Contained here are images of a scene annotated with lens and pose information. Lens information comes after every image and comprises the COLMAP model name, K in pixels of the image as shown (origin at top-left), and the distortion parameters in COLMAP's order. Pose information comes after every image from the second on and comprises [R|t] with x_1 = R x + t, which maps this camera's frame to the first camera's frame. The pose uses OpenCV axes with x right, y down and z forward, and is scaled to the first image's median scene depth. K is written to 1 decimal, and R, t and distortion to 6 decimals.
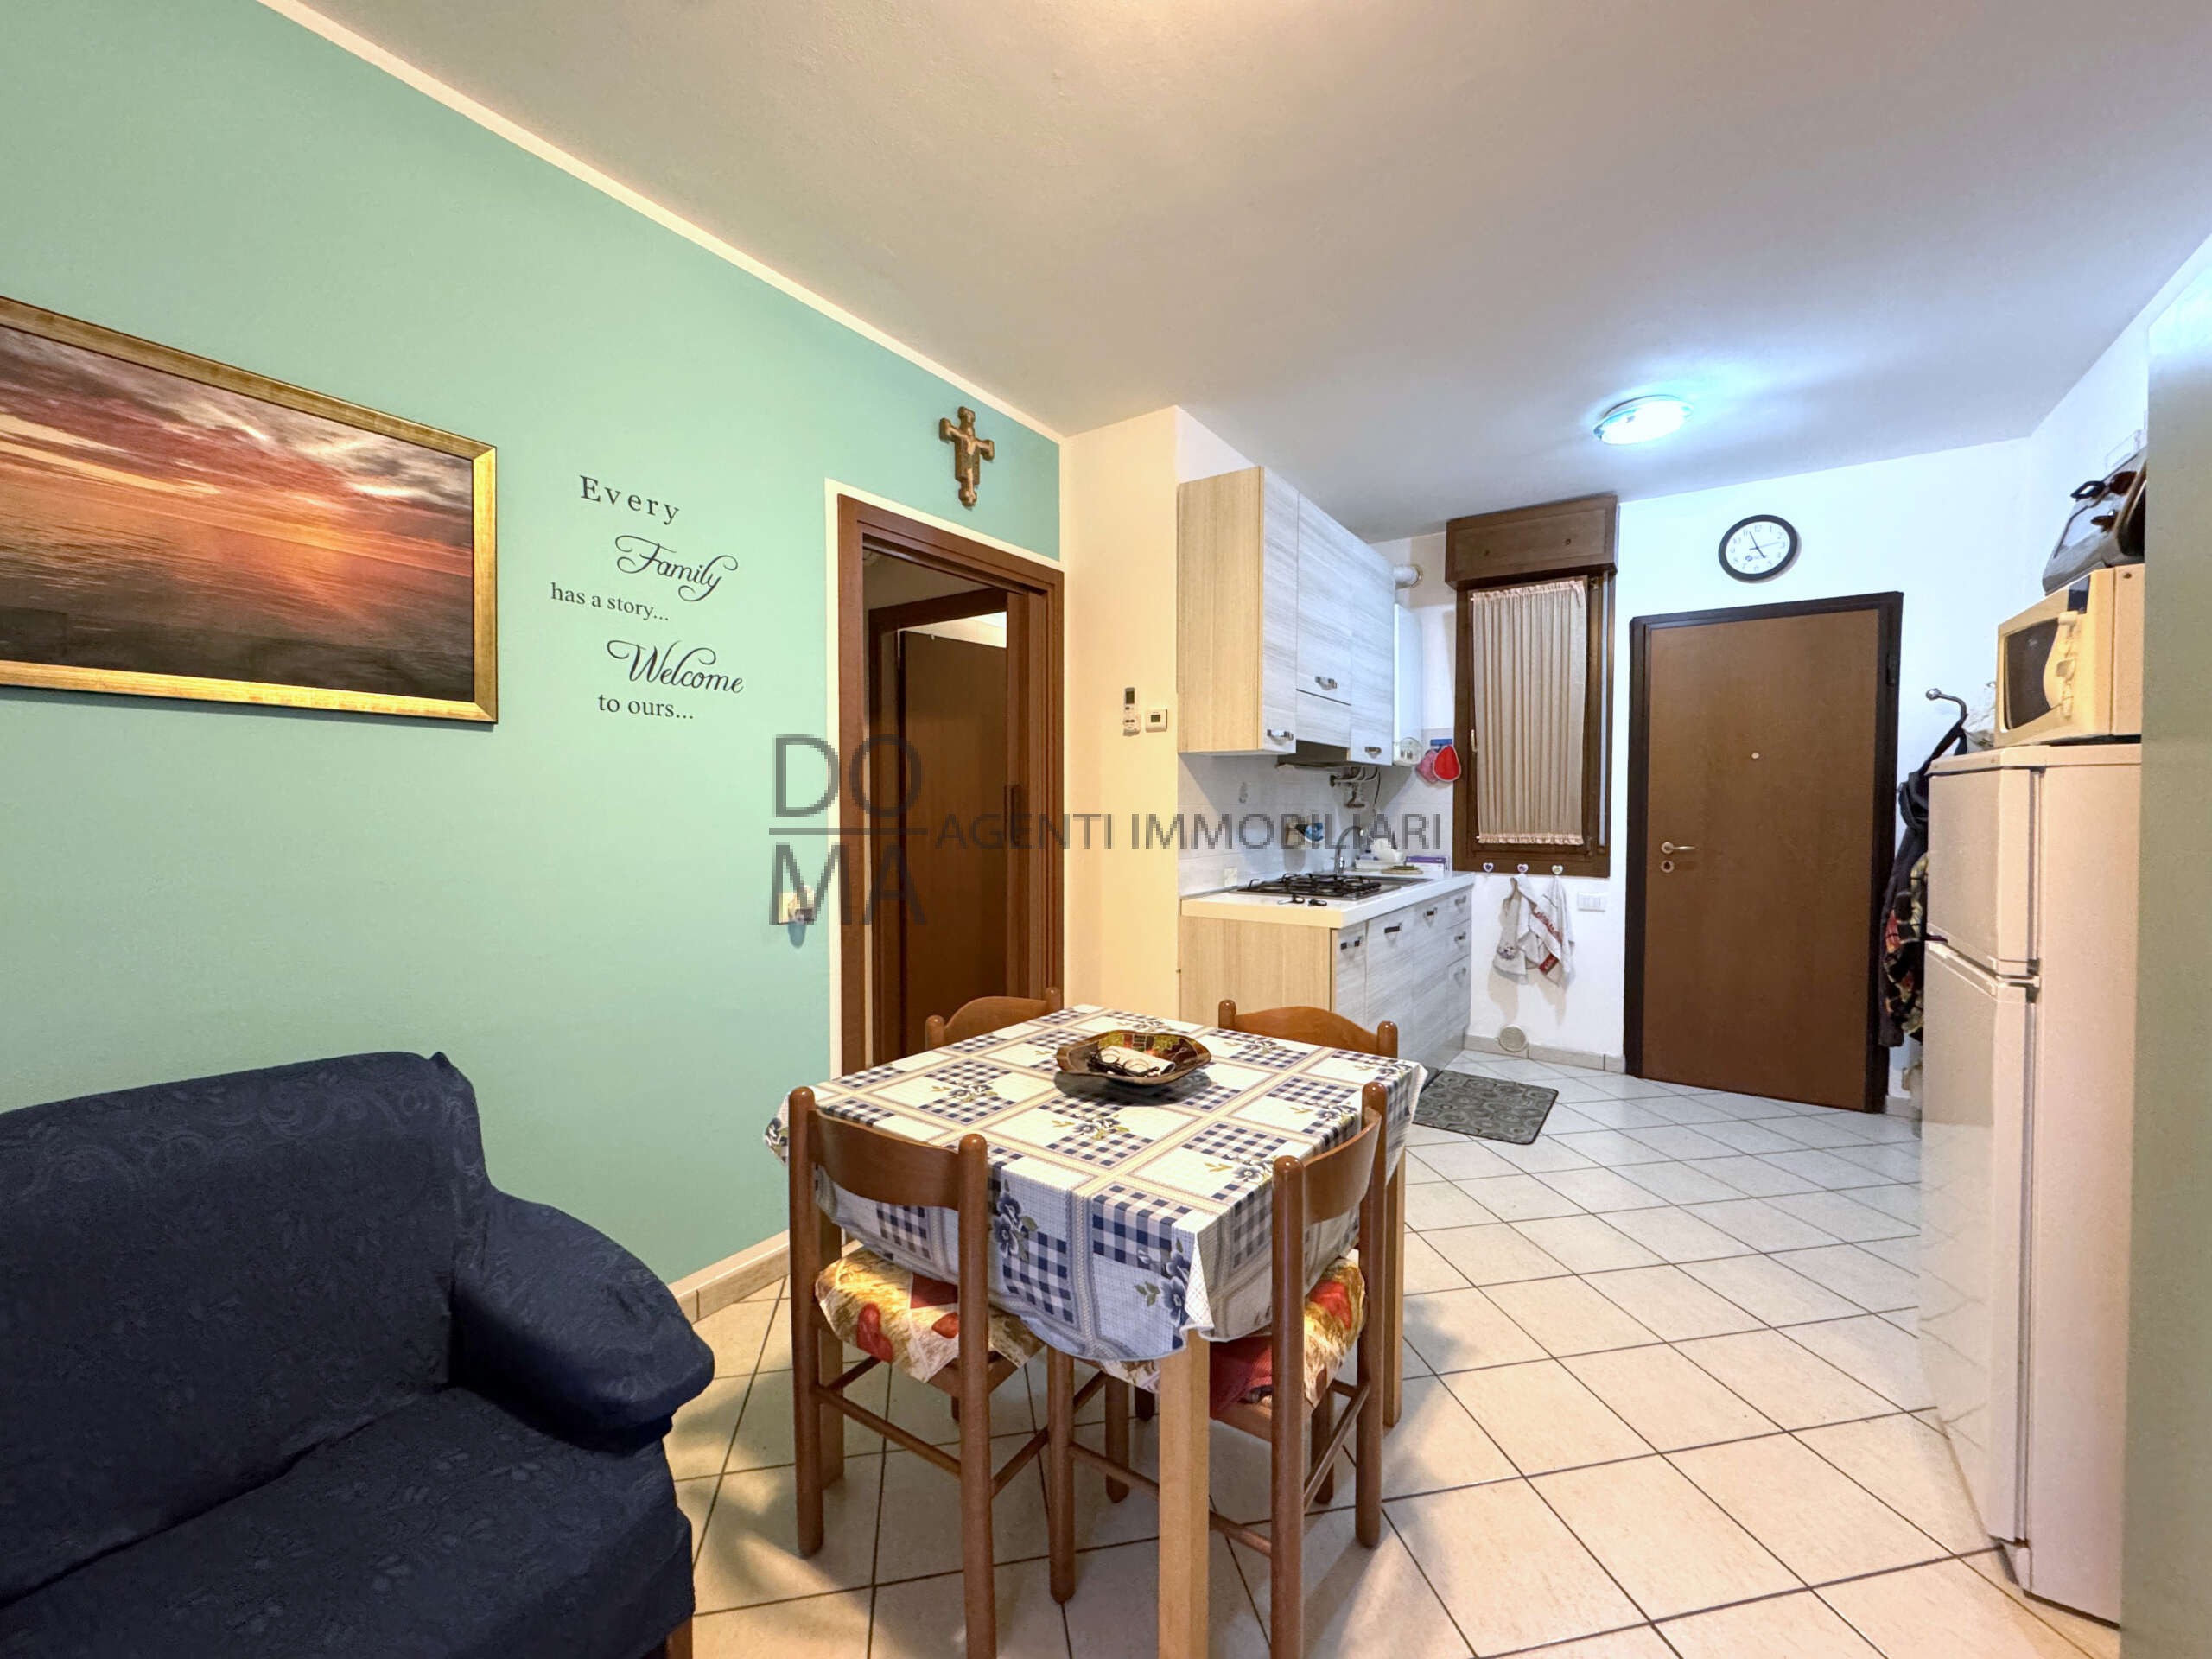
lens RADIAL K [[897.5, 0, 1101.7], [0, 897.5, 826.9], [0, 0, 1]] dist [-0.000856, 0.000447]
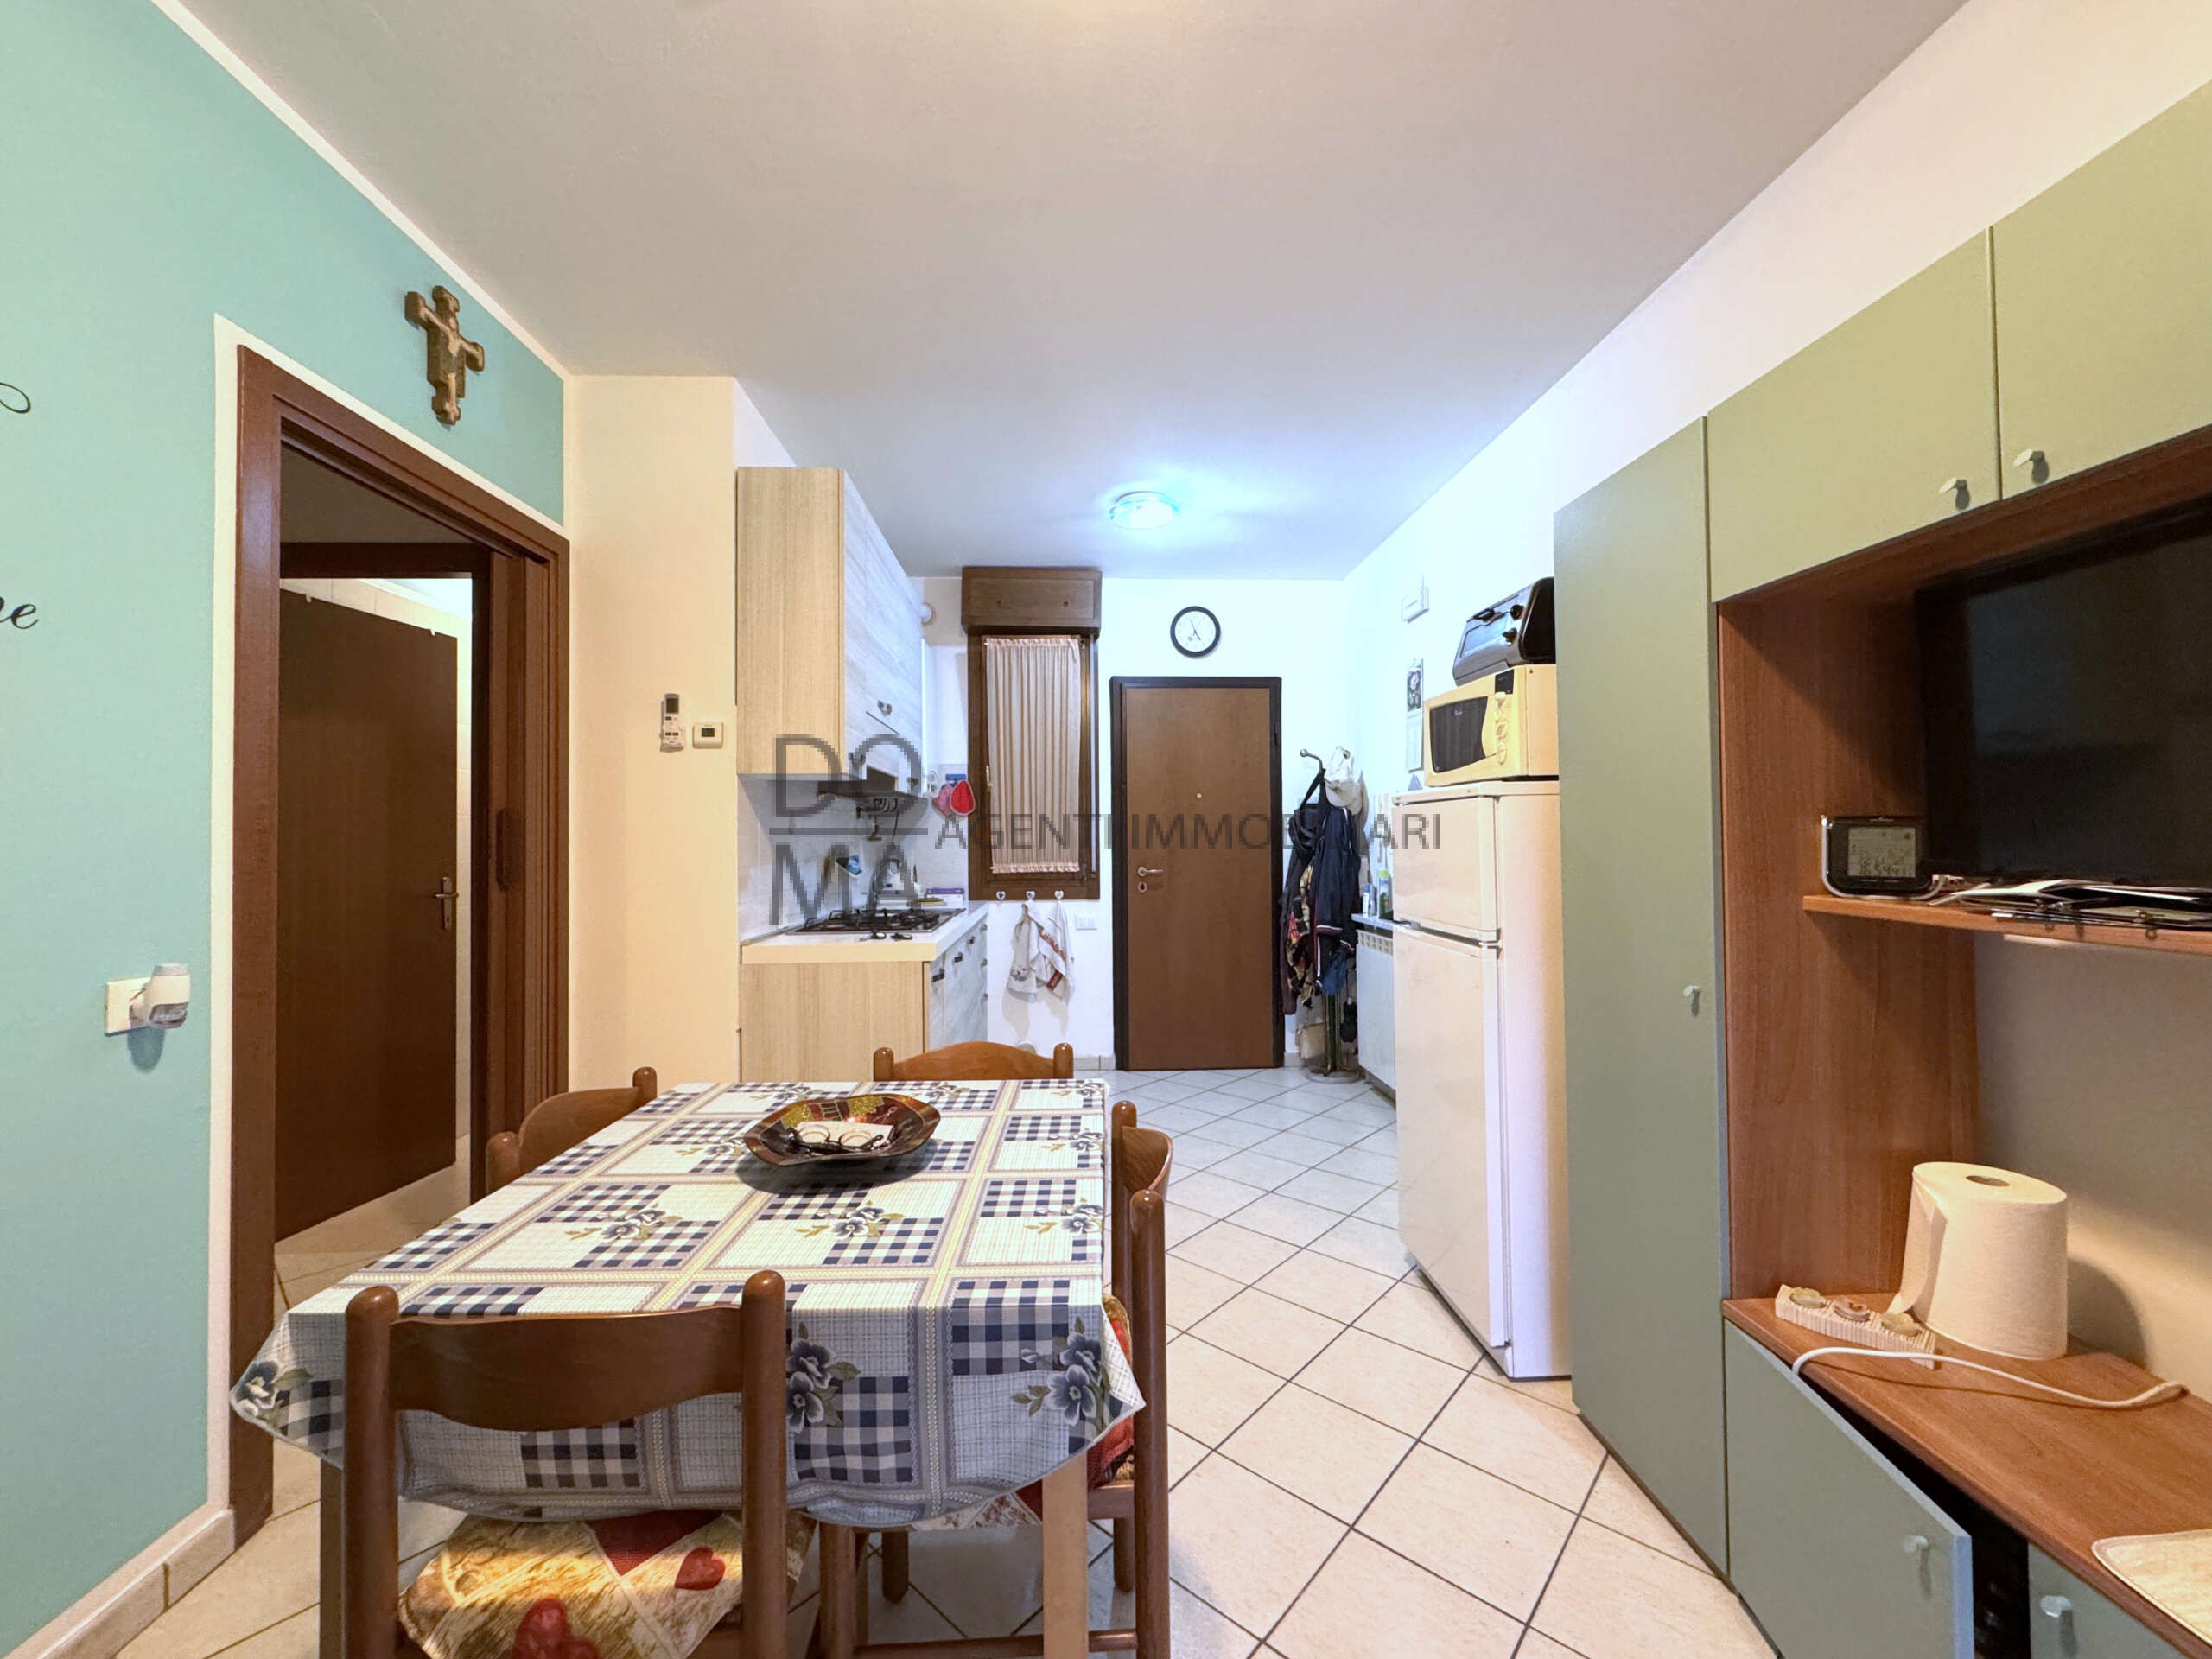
lens RADIAL K [[891.8, 0, 1118.5], [0, 891.8, 825.3], [0, 0, 1]] dist [0.000132, 0.000117]
pose [[0.791086, 0.002862, 0.611698, -0.131635], [0.026875, 0.998861, -0.039430, 0.008722], [-0.611114, 0.047632, 0.790108, 0.093467]]
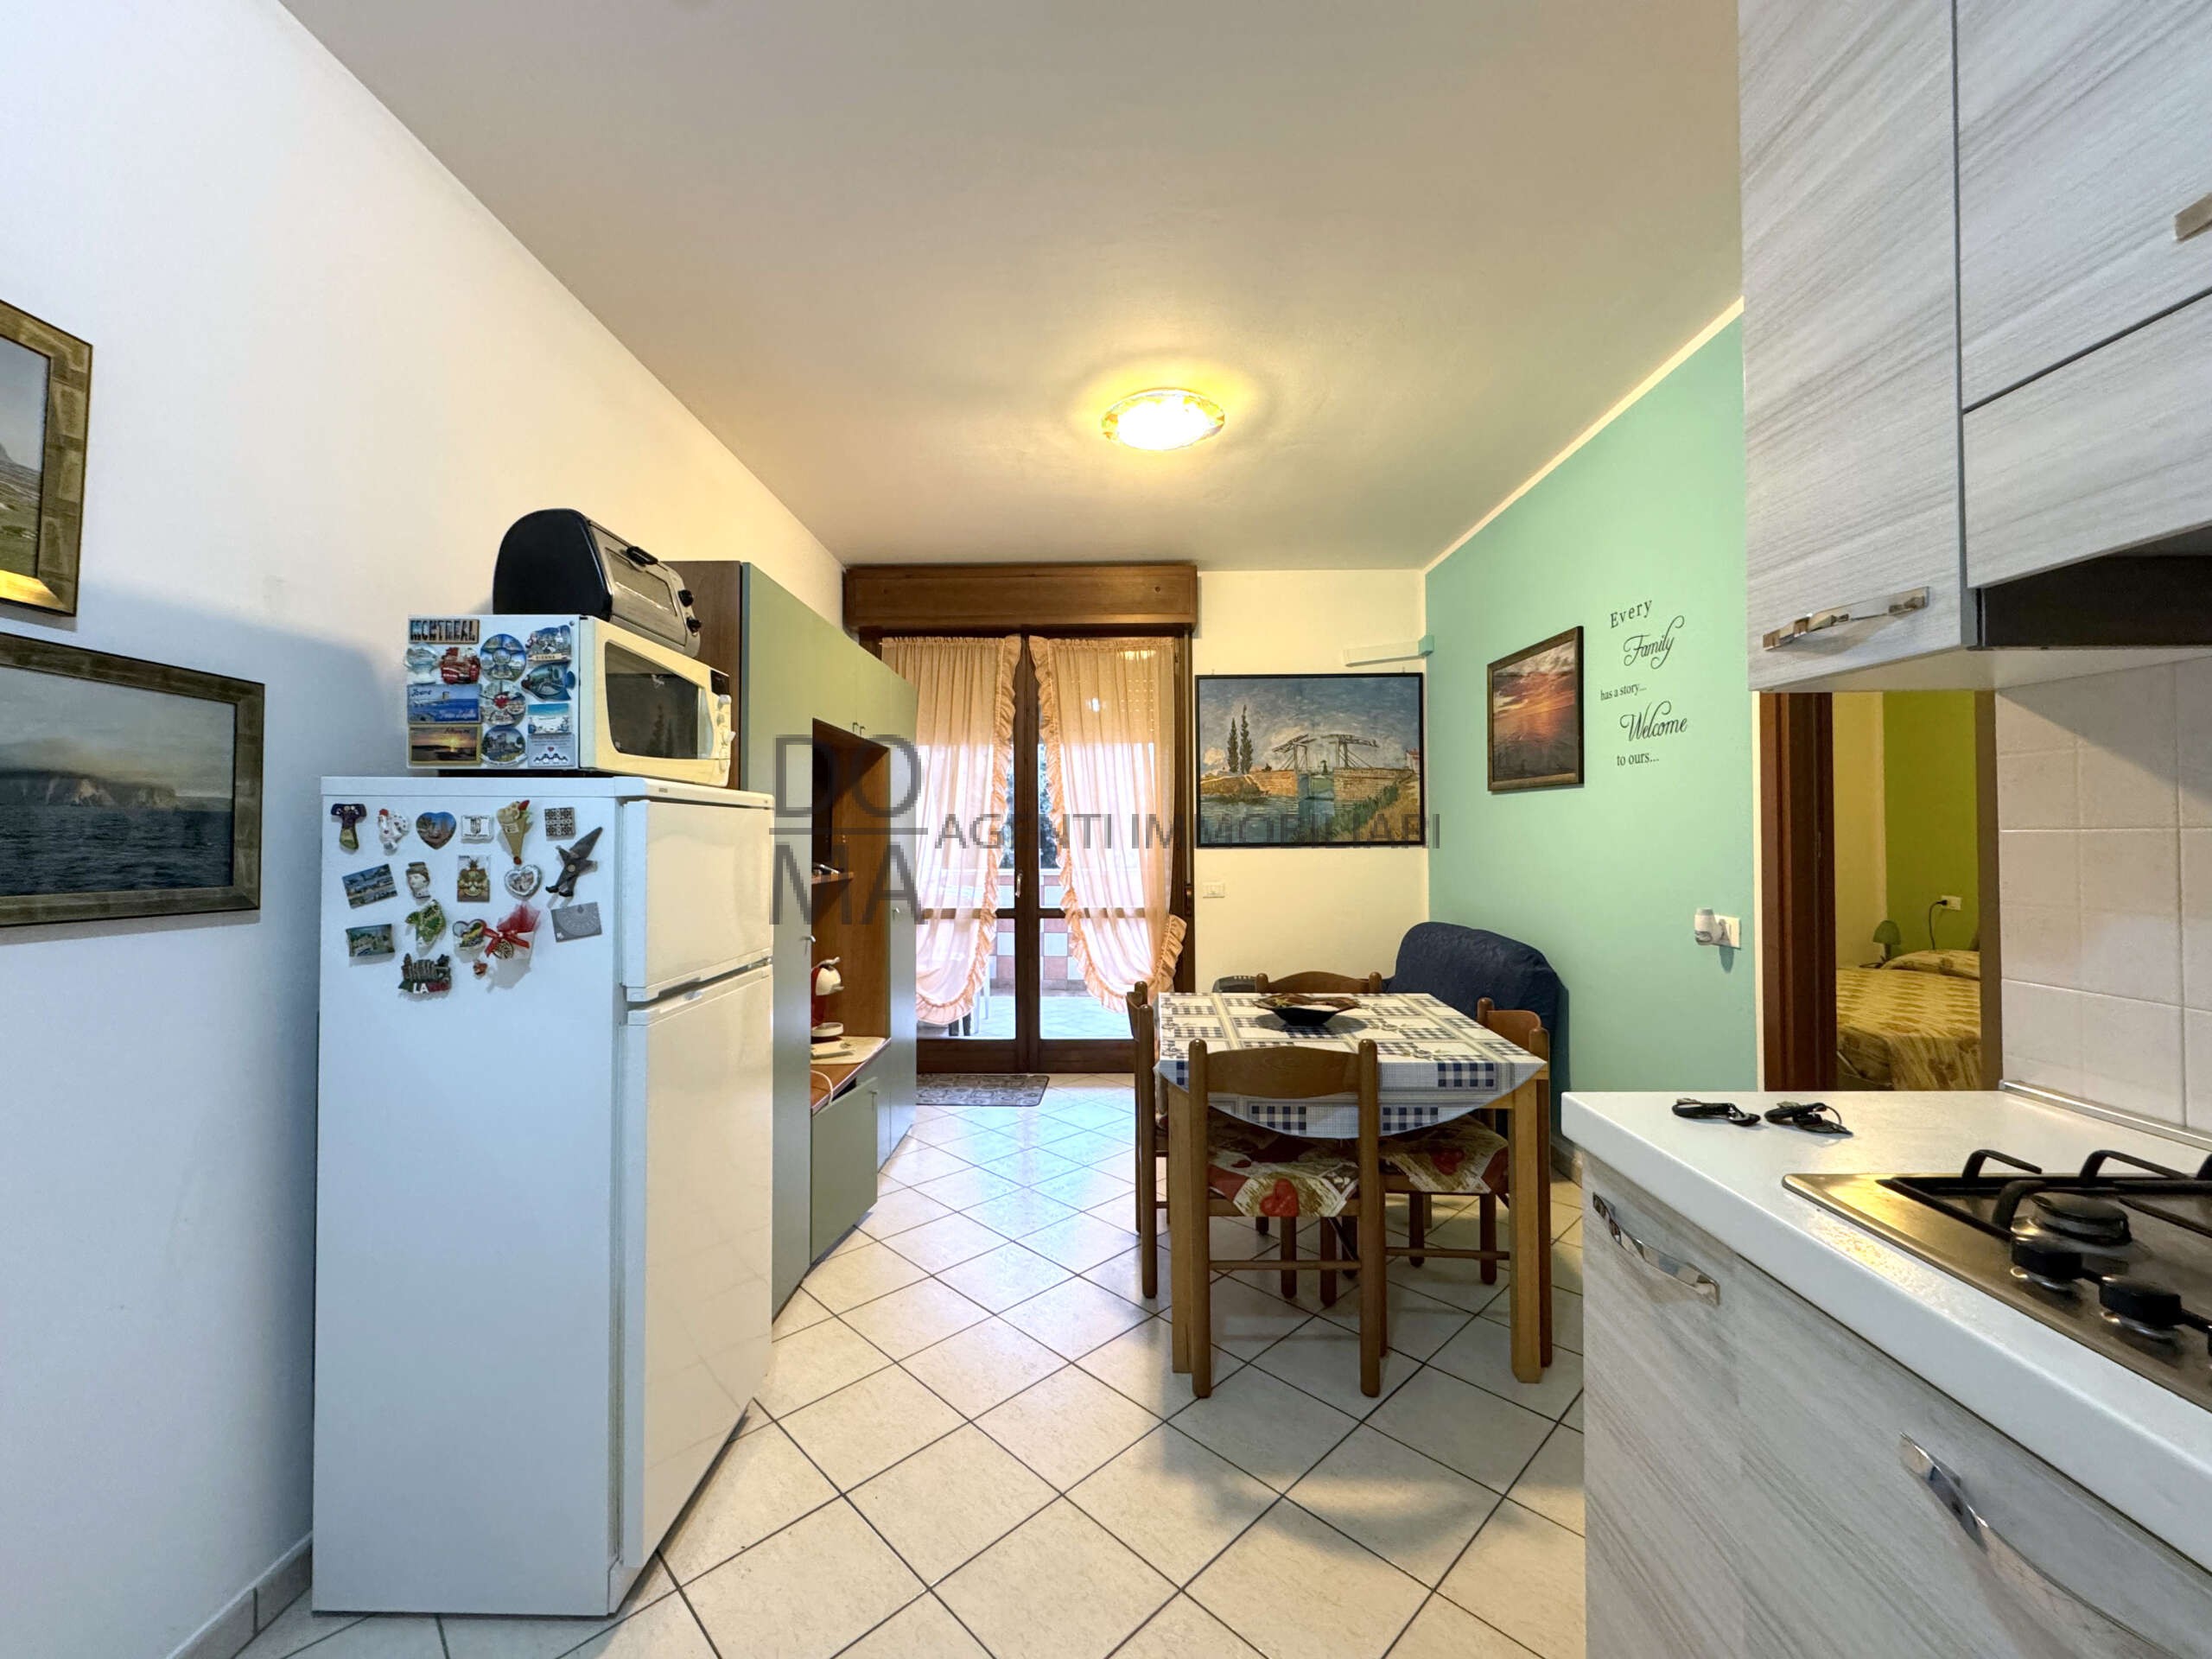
lens RADIAL K [[879.3, 0, 1097.7], [0, 879.3, 826.9], [0, 0, 1]] dist [-0.002430, -0.000205]
pose [[-0.838014, 0.001893, -0.545645, 0.531834], [-0.007547, 0.999858, 0.015060, -0.025243], [0.545596, 0.016738, -0.837881, 0.980960]]
